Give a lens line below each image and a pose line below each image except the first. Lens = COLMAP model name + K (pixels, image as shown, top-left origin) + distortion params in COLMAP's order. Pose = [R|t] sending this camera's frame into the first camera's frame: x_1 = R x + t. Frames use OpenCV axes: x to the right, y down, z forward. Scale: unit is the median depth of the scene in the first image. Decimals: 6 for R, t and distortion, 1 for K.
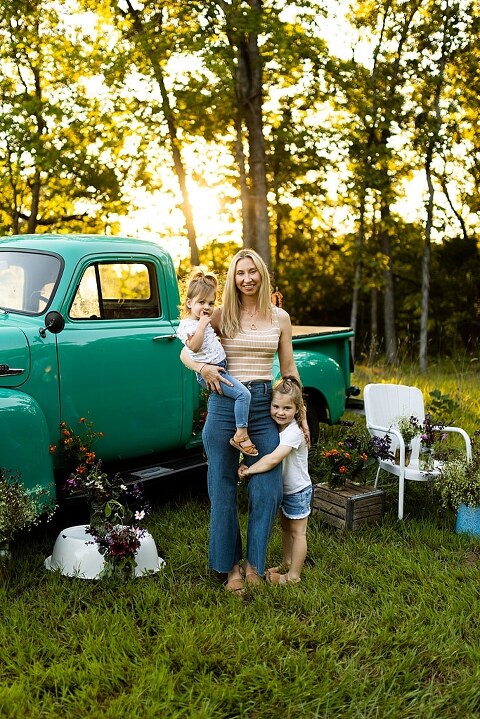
lens RADIAL K [[777.6, 0, 221.9], [0, 777.6, 302.6], [0, 0, 1]] dist [-0.002485, 0.000000]
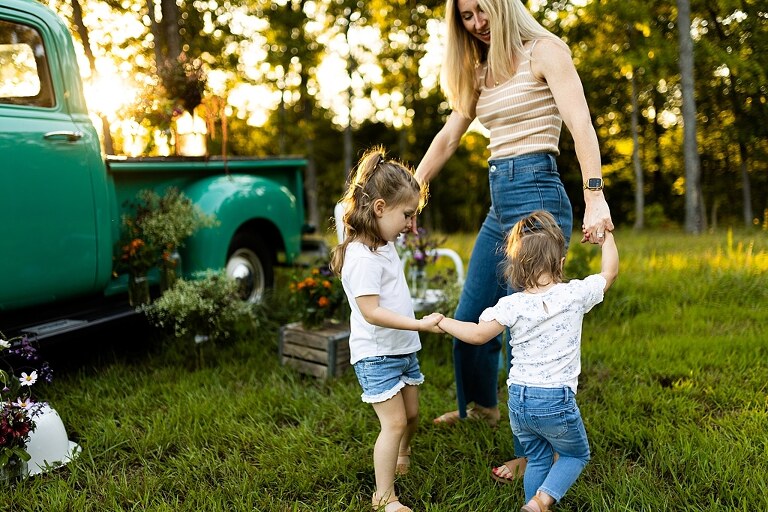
lens RADIAL K [[721.4, 0, 382.8], [0, 721.4, 266.9], [0, 0, 1]] dist [-0.002465, 0.000000]
pose [[0.947368, -0.050451, 0.316146, -0.009017], [0.017998, 0.994336, 0.104746, 0.075011], [-0.319640, -0.093543, 0.942910, 0.217926]]
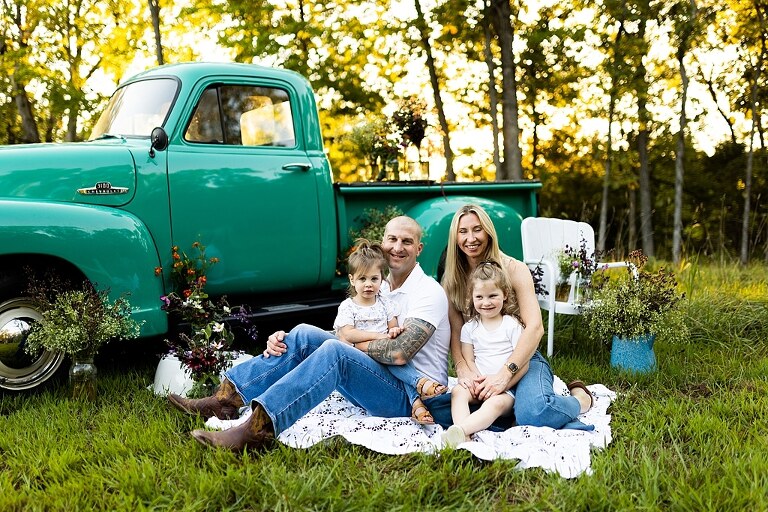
lens RADIAL K [[721.4, 0, 380.4], [0, 721.4, 258.2], [0, 0, 1]] dist [-0.002465, 0.000000]
pose [[0.985052, -0.013431, -0.171730, 0.131924], [0.020215, 0.999080, 0.037818, 0.094158], [0.171064, -0.040724, 0.984418, 0.114928]]
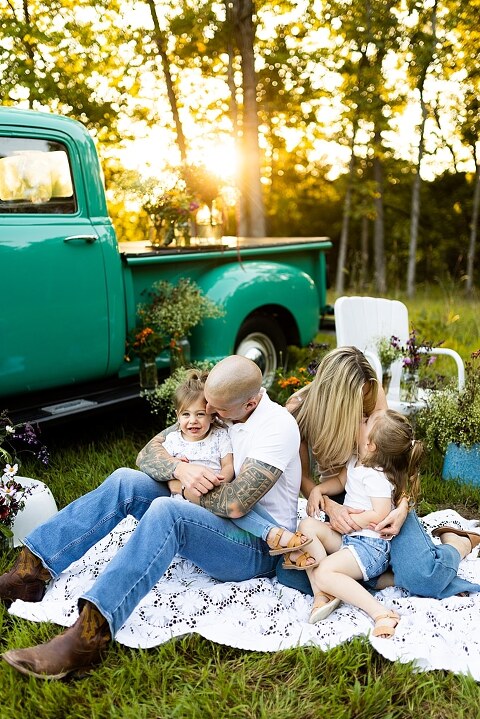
lens RADIAL K [[704.0, 0, 230.7], [0, 704.0, 349.1], [0, 0, 1]] dist [-0.004607, 0.000000]
pose [[0.999963, -0.008479, 0.001740, 0.057323], [0.008118, 0.988451, 0.151326, 0.036813], [-0.003003, -0.151306, 0.988482, 0.211647]]
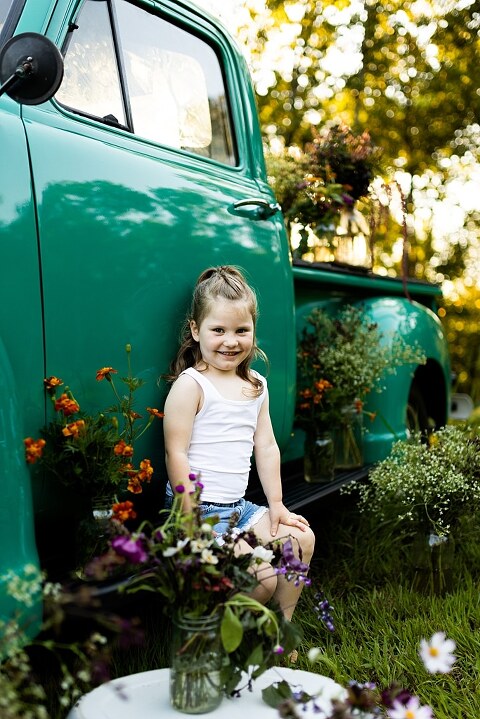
lens RADIAL K [[768.3, 0, 255.0], [0, 768.3, 363.6], [0, 0, 1]] dist [-0.013019, 0.000000]
pose [[0.973337, -0.008630, 0.229219, -0.131090], [0.008582, 0.999962, 0.001208, 0.099805], [-0.229221, 0.000792, 0.973374, 0.437247]]
